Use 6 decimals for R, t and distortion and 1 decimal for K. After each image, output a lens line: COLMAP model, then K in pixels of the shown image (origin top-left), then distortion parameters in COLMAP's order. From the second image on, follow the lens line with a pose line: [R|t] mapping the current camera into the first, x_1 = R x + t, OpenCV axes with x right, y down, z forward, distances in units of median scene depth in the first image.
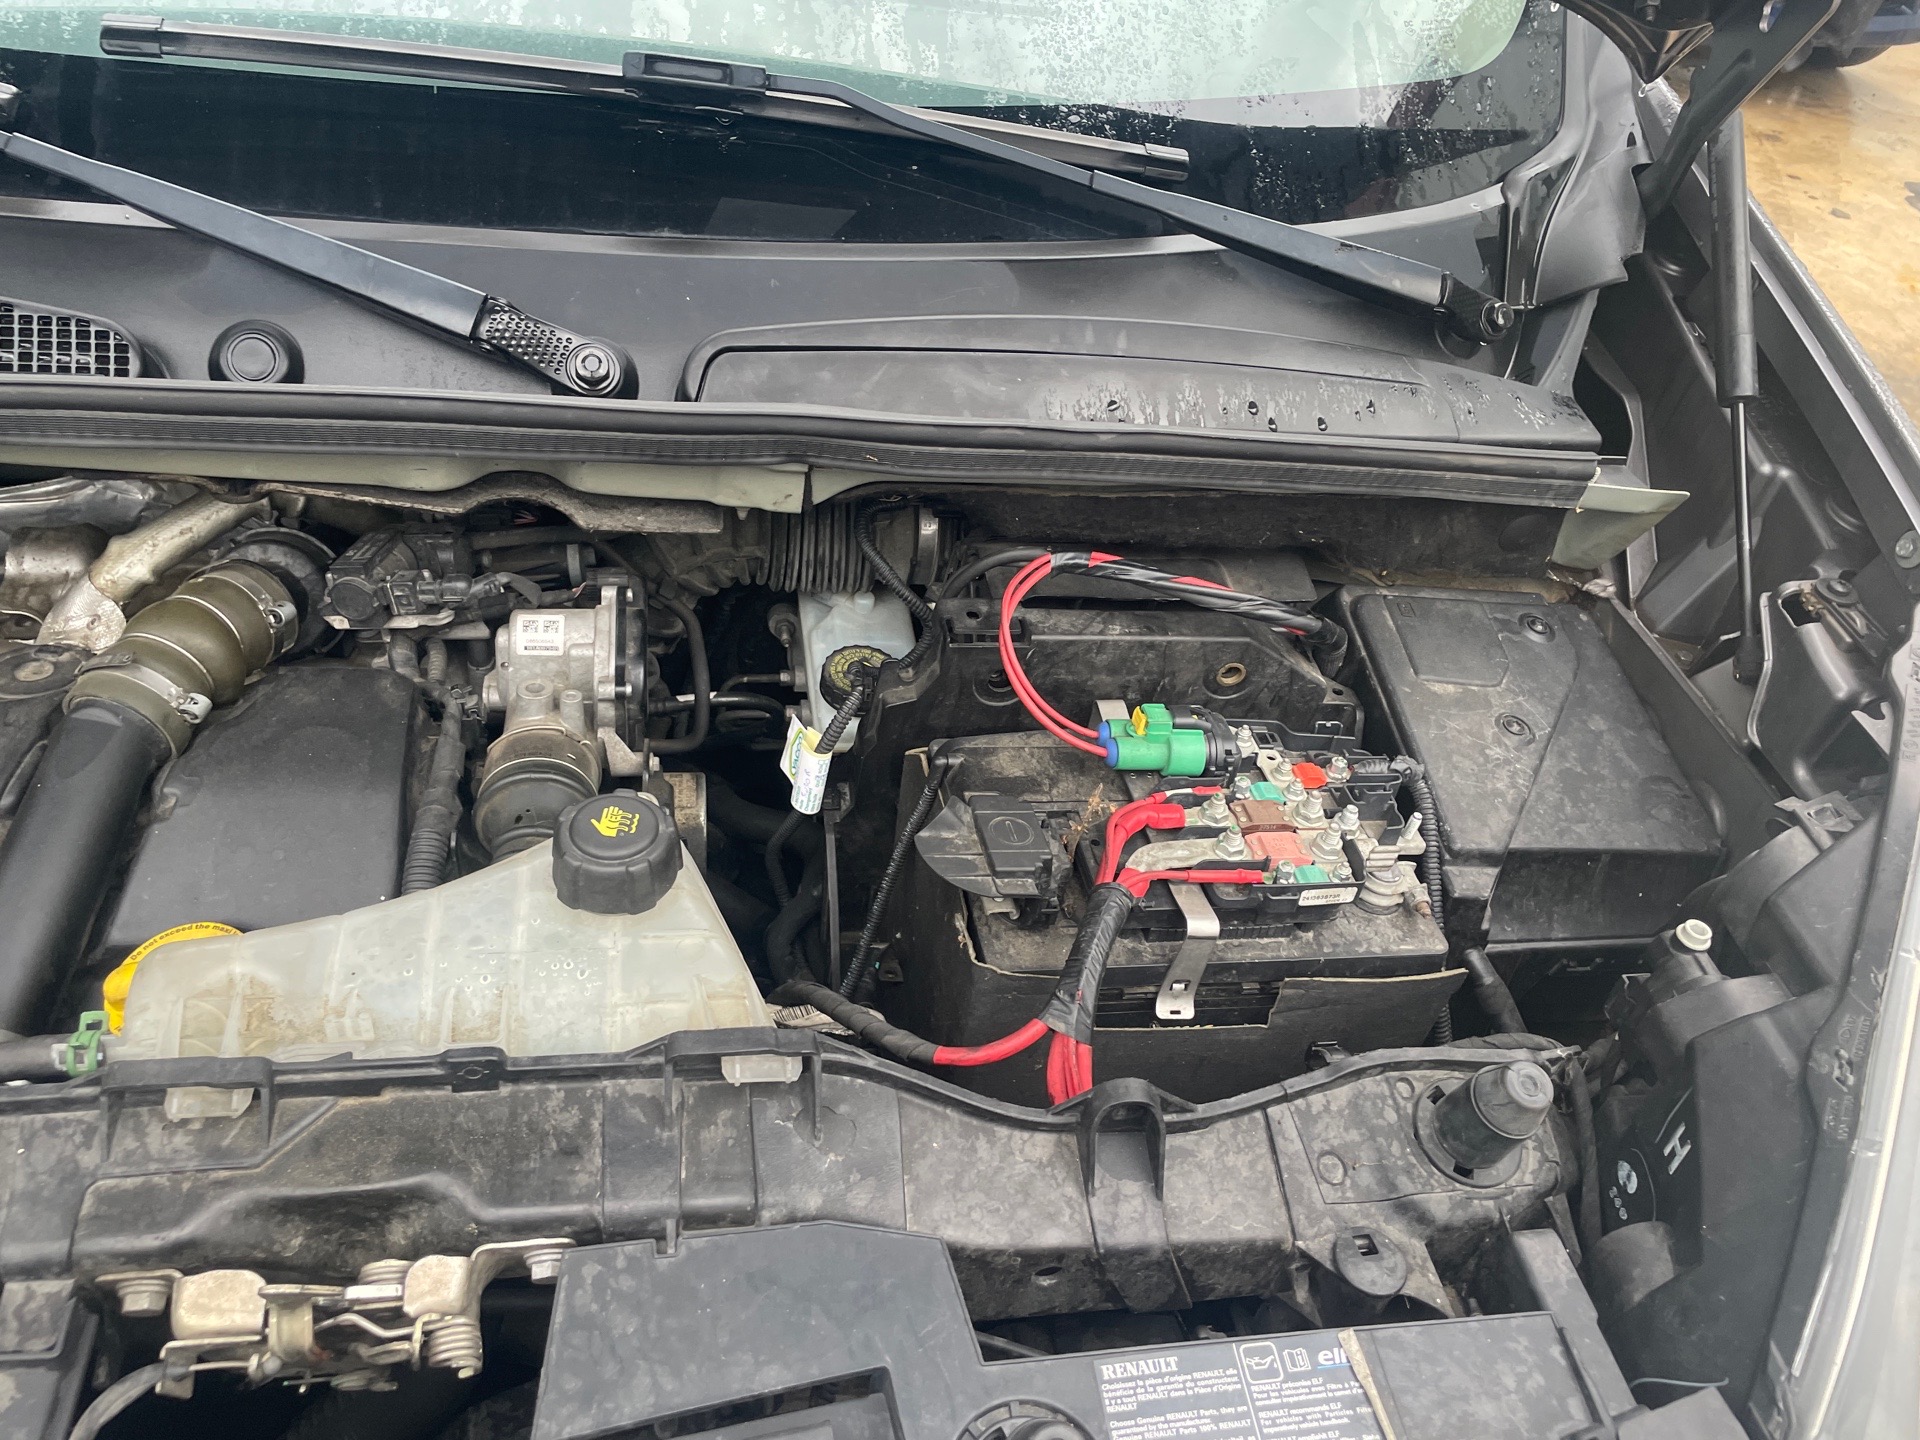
lens RADIAL K [[1449.8, 0, 944.5], [0, 1449.8, 714.5], [0, 0, 1]] dist [0.083465, -0.109146]
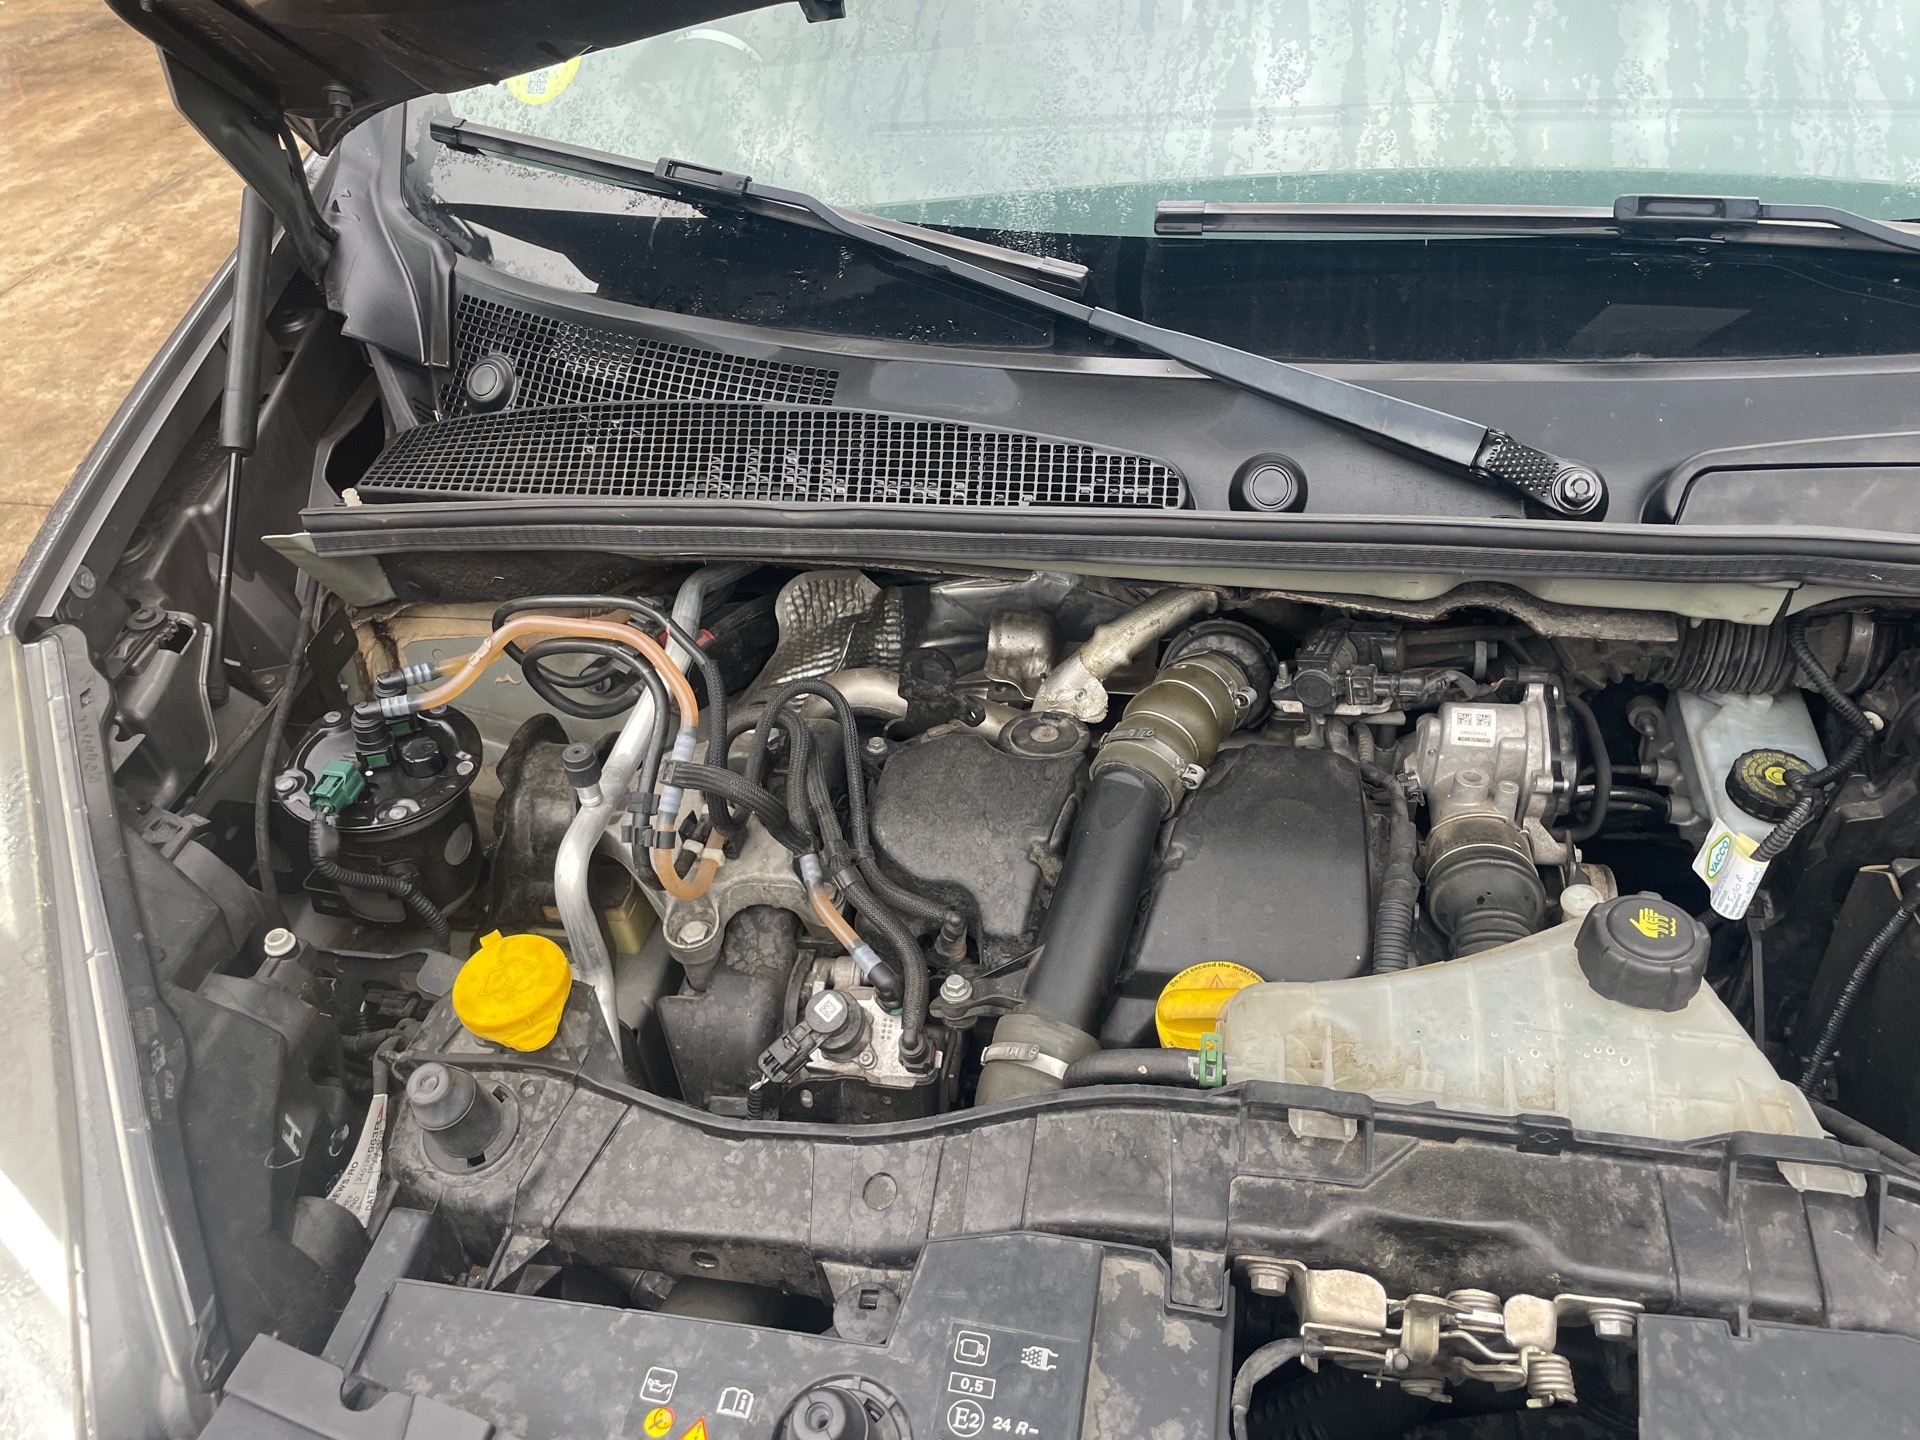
lens RADIAL K [[1449.8, 0, 948.3], [0, 1449.8, 713.5], [0, 0, 1]] dist [0.083465, -0.109146]
pose [[0.927282, 0.056645, -0.370053, -0.268345], [-0.066369, 0.997703, -0.013587, -0.027404], [0.368433, 0.037160, 0.928911, -0.178844]]
